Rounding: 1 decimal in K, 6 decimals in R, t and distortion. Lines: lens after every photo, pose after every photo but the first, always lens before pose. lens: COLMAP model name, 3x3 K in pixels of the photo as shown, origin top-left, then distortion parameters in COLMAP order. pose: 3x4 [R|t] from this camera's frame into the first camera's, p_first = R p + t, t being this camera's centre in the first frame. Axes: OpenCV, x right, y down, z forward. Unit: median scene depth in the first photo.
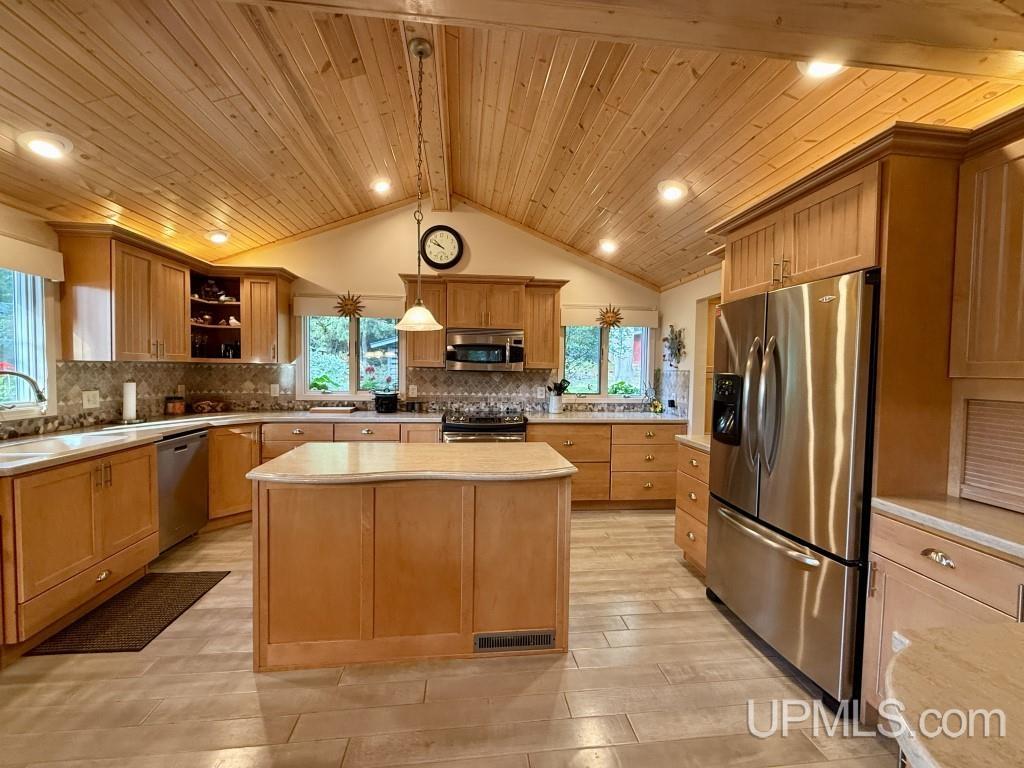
lens RADIAL K [[408.2, 0, 509.4], [0, 408.2, 383.4], [0, 0, 1]] dist [-0.000534, -0.000439]
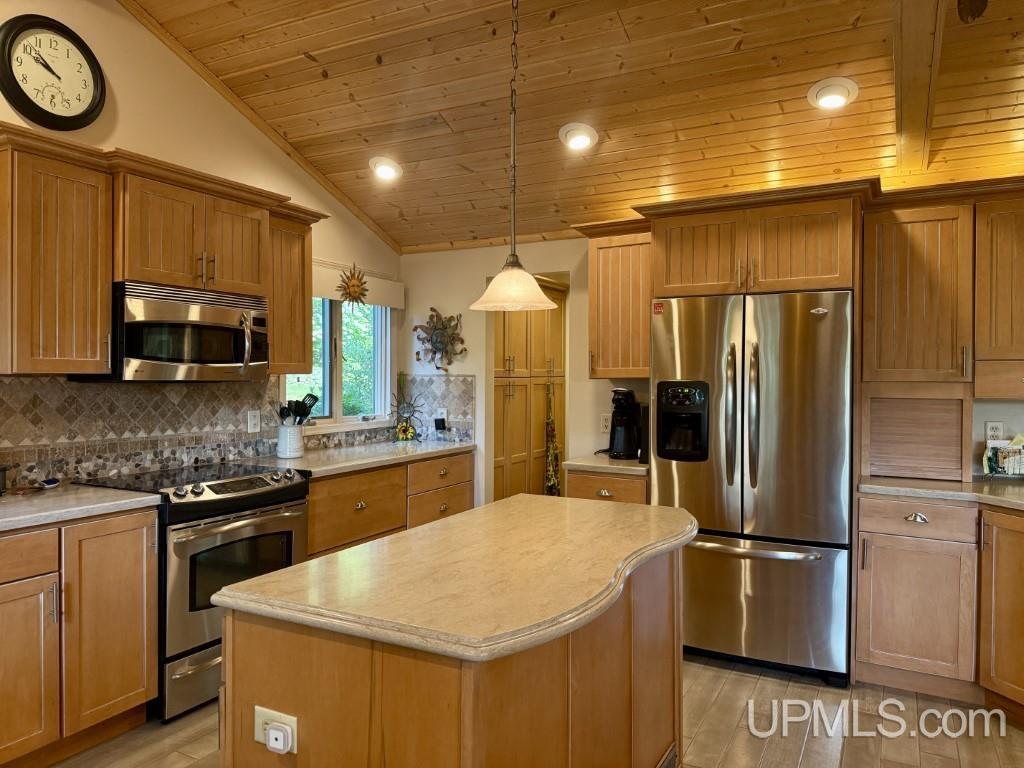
lens RADIAL K [[719.5, 0, 512.8], [0, 719.5, 382.5], [0, 0, 1]] dist [0.037946, -0.026230]
pose [[0.567191, -0.020778, 0.823324, -0.496835], [0.031629, 0.999494, 0.003435, -0.019200], [-0.822979, 0.024092, 0.567561, 0.227004]]
